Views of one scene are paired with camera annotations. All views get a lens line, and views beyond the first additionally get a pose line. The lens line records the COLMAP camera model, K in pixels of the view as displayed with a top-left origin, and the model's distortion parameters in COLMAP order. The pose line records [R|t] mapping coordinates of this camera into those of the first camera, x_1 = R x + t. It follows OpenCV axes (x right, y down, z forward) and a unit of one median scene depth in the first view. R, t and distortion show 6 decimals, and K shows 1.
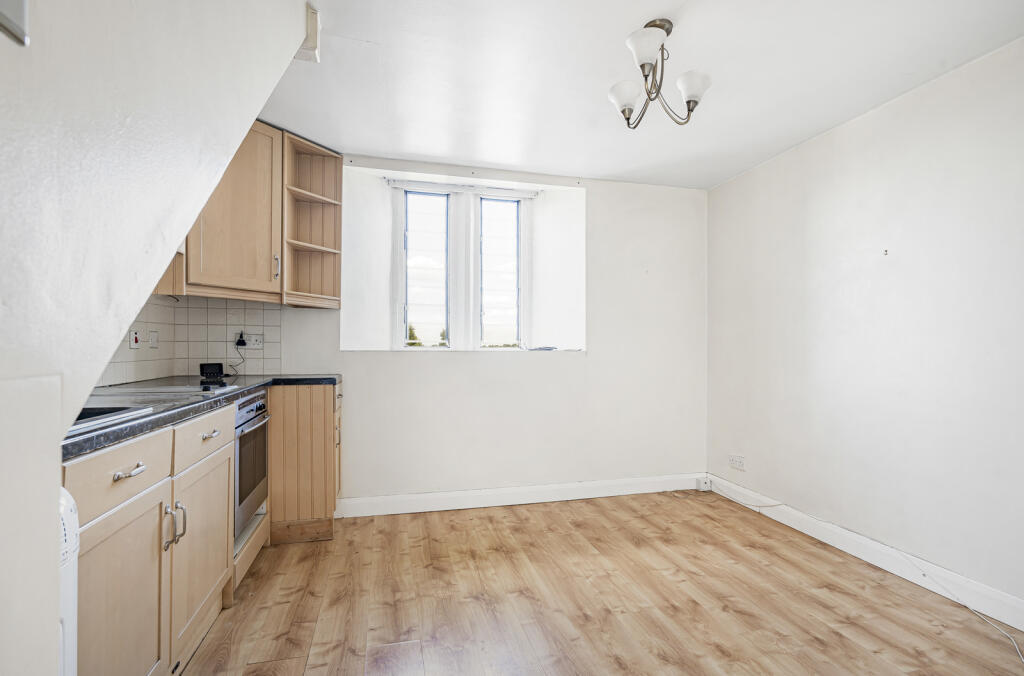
lens RADIAL K [[480.9, 0, 533.8], [0, 480.9, 357.2], [0, 0, 1]] dist [0.007778, -0.002336]
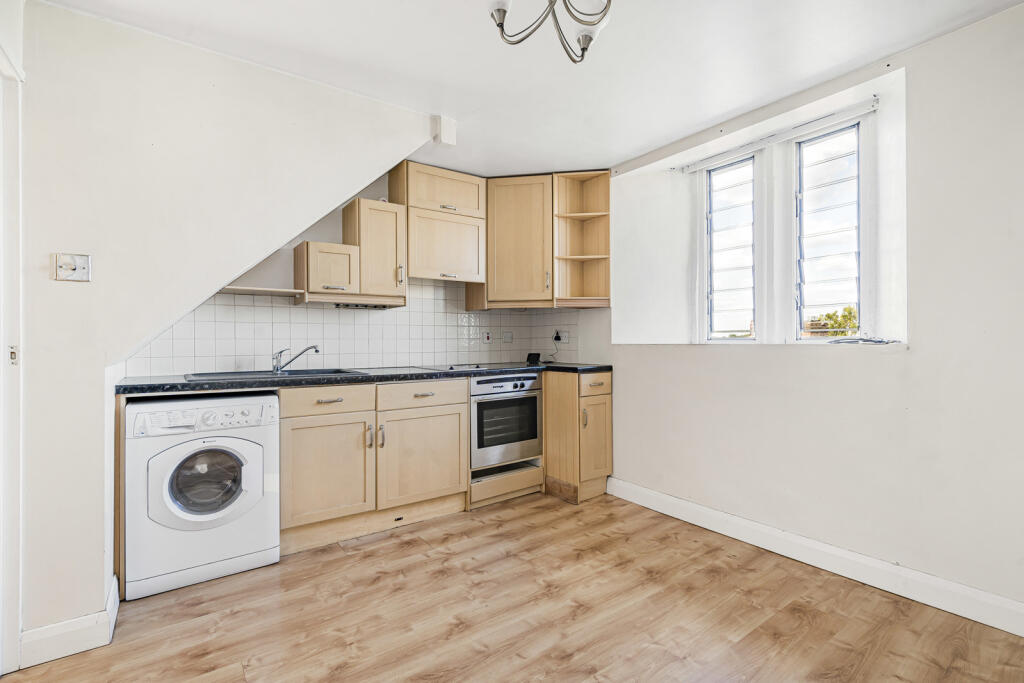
lens RADIAL K [[480.9, 0, 513.0], [0, 480.9, 348.0], [0, 0, 1]] dist [0.007778, -0.002336]
pose [[0.336418, 0.002098, -0.941711, 0.661667], [-0.010689, 0.999942, -0.001591, -0.001026], [0.941652, 0.010601, 0.336420, 0.472777]]
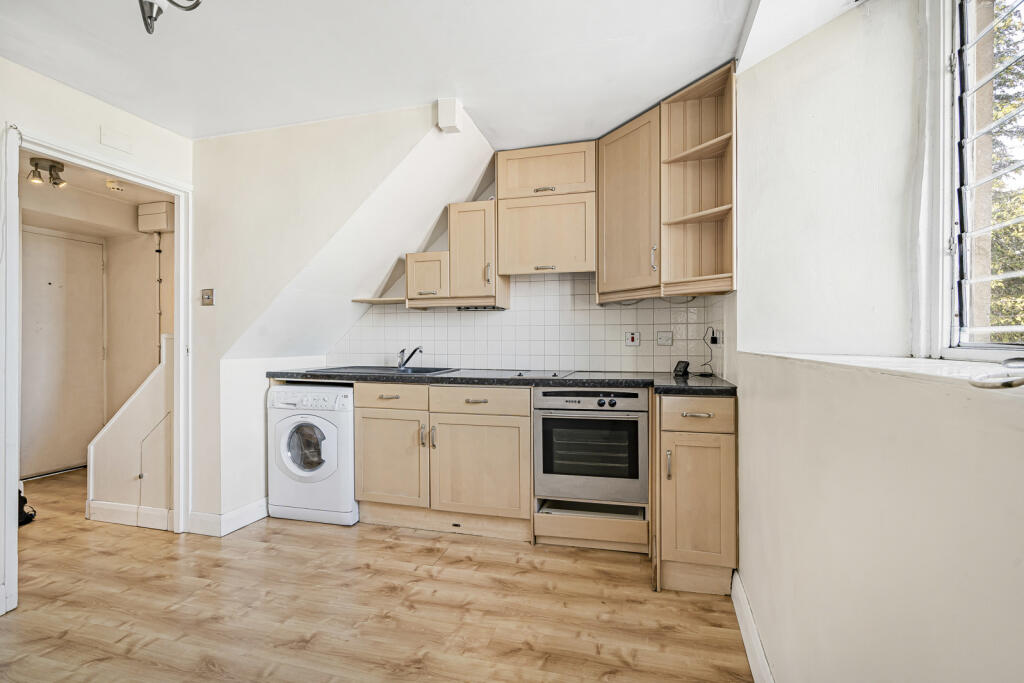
lens RADIAL K [[480.9, 0, 513.8], [0, 480.9, 341.8], [0, 0, 1]] dist [0.007778, -0.002336]
pose [[-0.537085, 0.000606, -0.843528, 0.381150], [-0.020015, 0.999709, 0.013462, -0.035575], [0.843291, 0.024114, -0.536917, 1.265368]]
